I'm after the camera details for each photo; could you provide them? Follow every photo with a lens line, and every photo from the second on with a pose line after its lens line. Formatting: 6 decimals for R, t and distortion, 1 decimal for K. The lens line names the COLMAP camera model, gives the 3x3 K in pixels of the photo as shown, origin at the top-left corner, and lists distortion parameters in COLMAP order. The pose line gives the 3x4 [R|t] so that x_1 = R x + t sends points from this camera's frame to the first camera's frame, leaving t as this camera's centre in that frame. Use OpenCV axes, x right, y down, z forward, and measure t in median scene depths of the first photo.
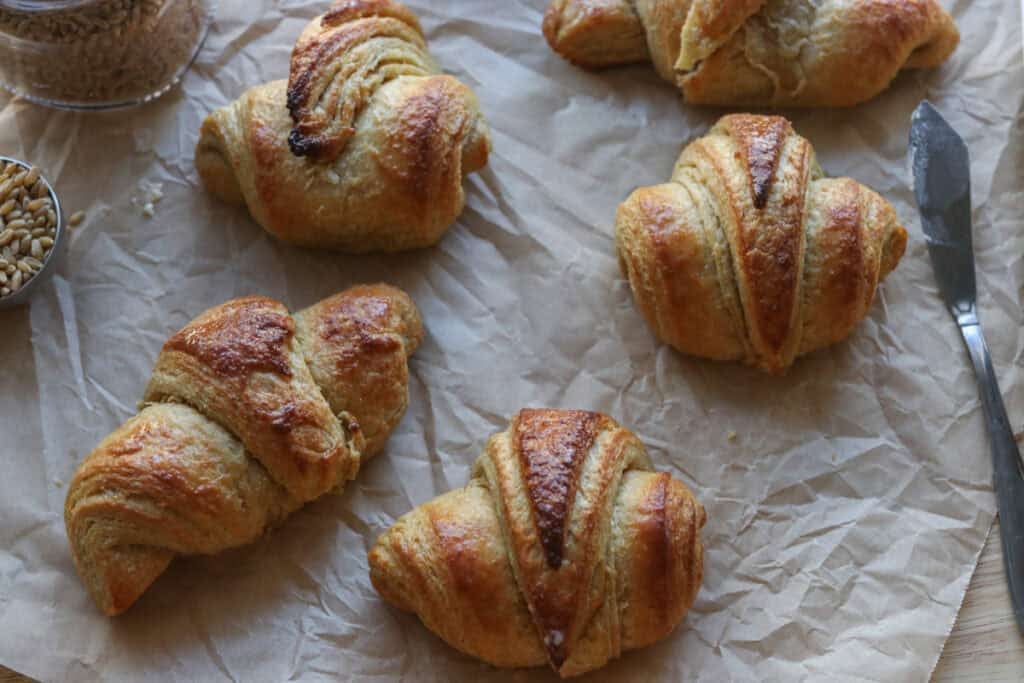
lens RADIAL K [[1847.1, 0, 512.0], [0, 1847.1, 341.5], [0, 0, 1]] dist [-0.006382, 0.033042]
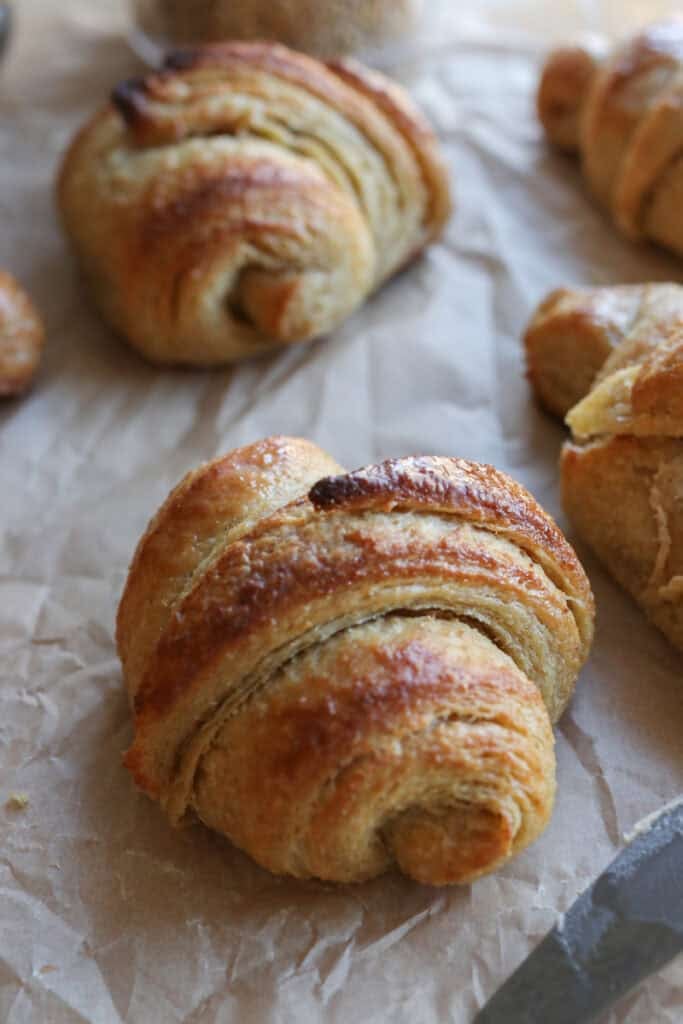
lens RADIAL K [[1847.1, 0, 341.5], [0, 1847.1, 512.0], [0, 0, 1]] dist [-0.006382, 0.033042]
pose [[0.419930, 0.559998, -0.714185, 0.495315], [-0.816552, 0.576592, -0.028010, -0.059519], [0.396108, 0.594931, 0.699396, 0.603821]]
